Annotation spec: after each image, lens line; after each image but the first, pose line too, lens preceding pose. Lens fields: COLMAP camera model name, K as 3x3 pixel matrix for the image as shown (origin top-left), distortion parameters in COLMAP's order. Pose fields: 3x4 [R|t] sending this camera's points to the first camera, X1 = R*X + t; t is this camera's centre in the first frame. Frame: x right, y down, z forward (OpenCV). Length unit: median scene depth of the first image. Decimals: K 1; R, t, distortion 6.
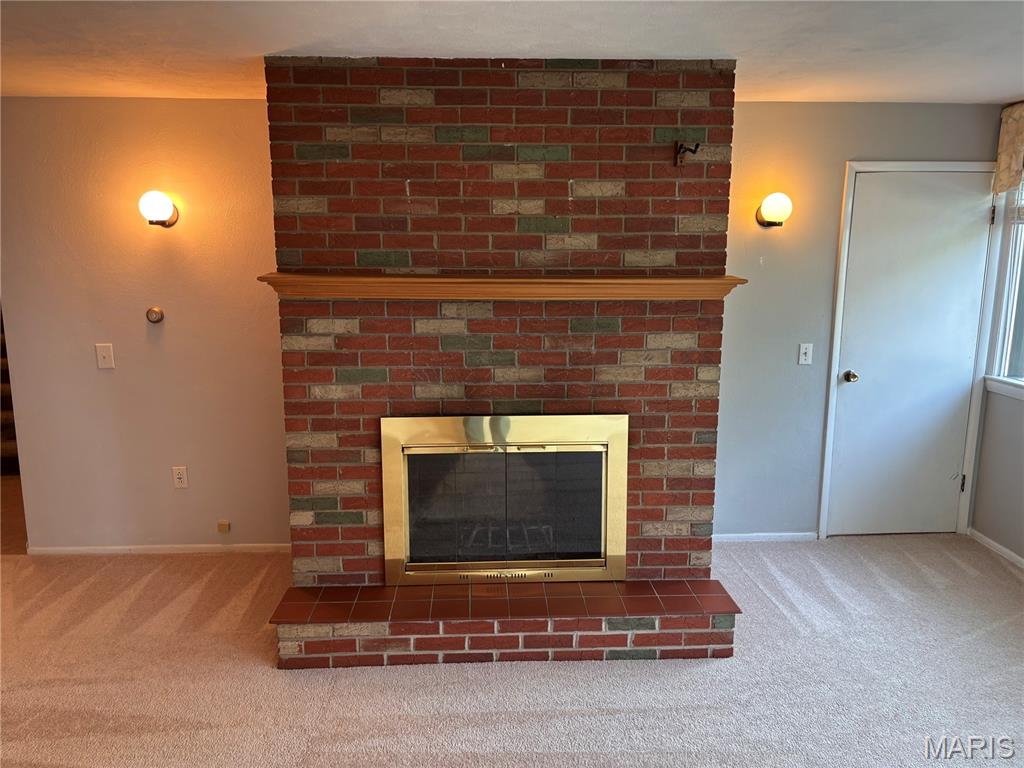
lens RADIAL K [[772.8, 0, 508.4], [0, 772.8, 389.6], [0, 0, 1]] dist [0.053390, -0.064076]
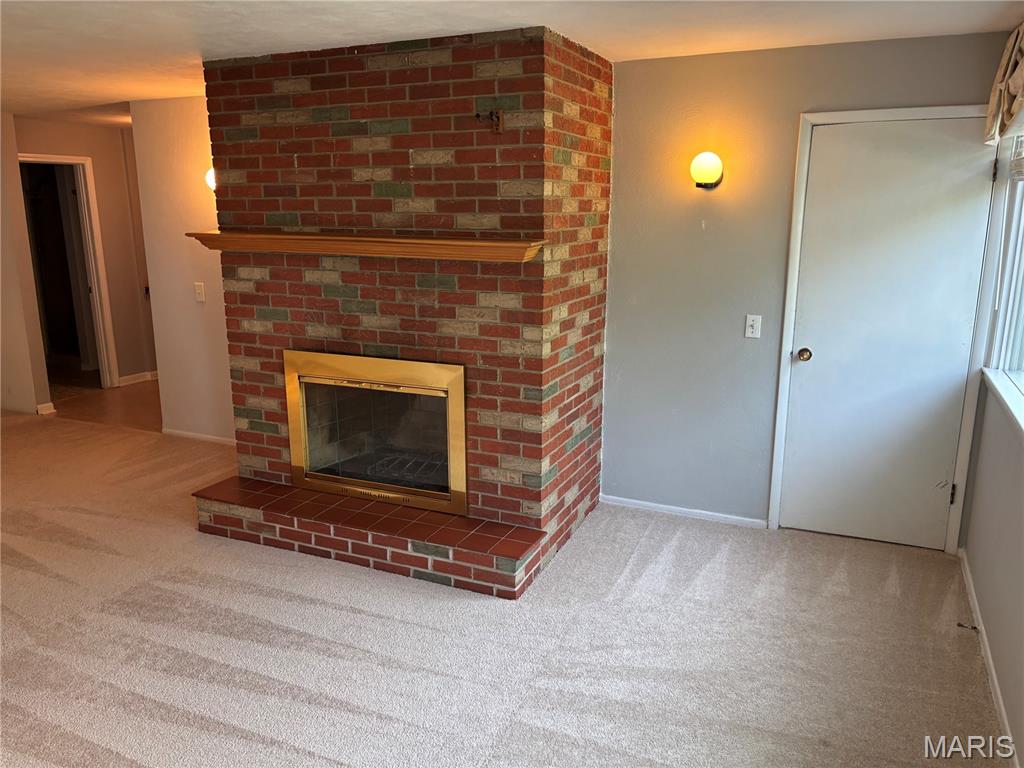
lens RADIAL K [[772.8, 0, 517.3], [0, 772.8, 385.1], [0, 0, 1]] dist [0.053390, -0.064076]
pose [[0.889850, 0.100025, -0.445154, 0.726491], [-0.081239, 0.994818, 0.061139, -0.013277], [0.448962, -0.018241, 0.893364, 0.060147]]
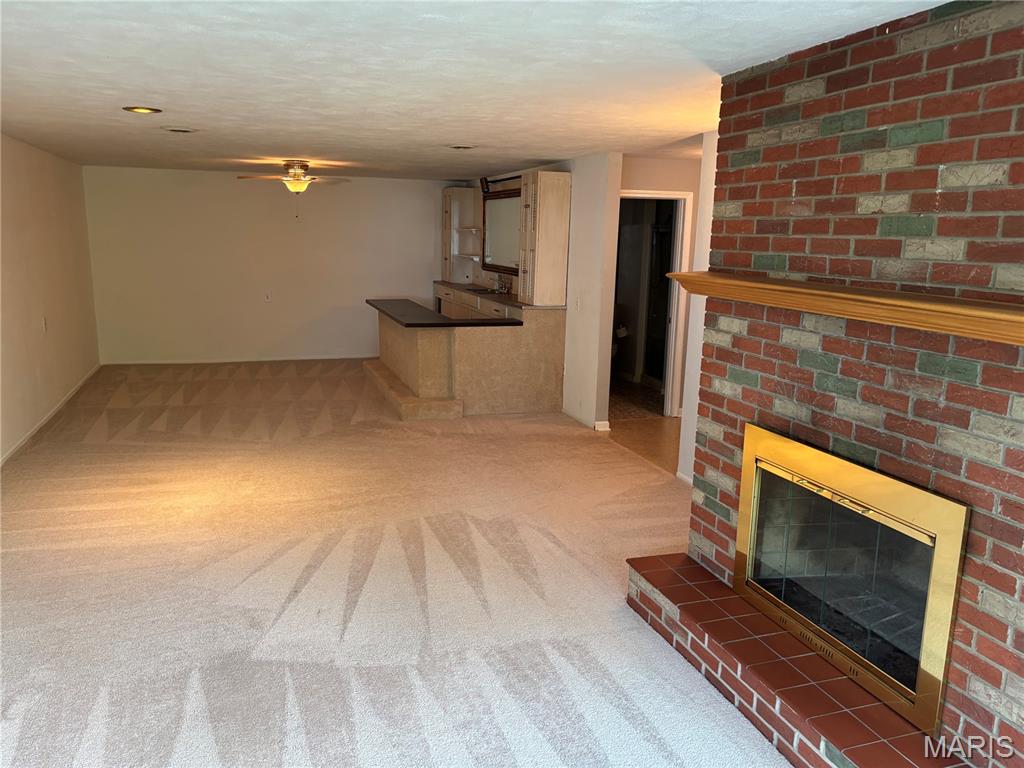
lens RADIAL K [[772.8, 0, 502.6], [0, 772.8, 388.5], [0, 0, 1]] dist [0.053390, -0.064076]
pose [[0.259450, 0.194360, -0.945997, 0.689304], [-0.193655, 0.970115, 0.146204, -0.090893], [0.946142, 0.145264, 0.289335, 0.412943]]
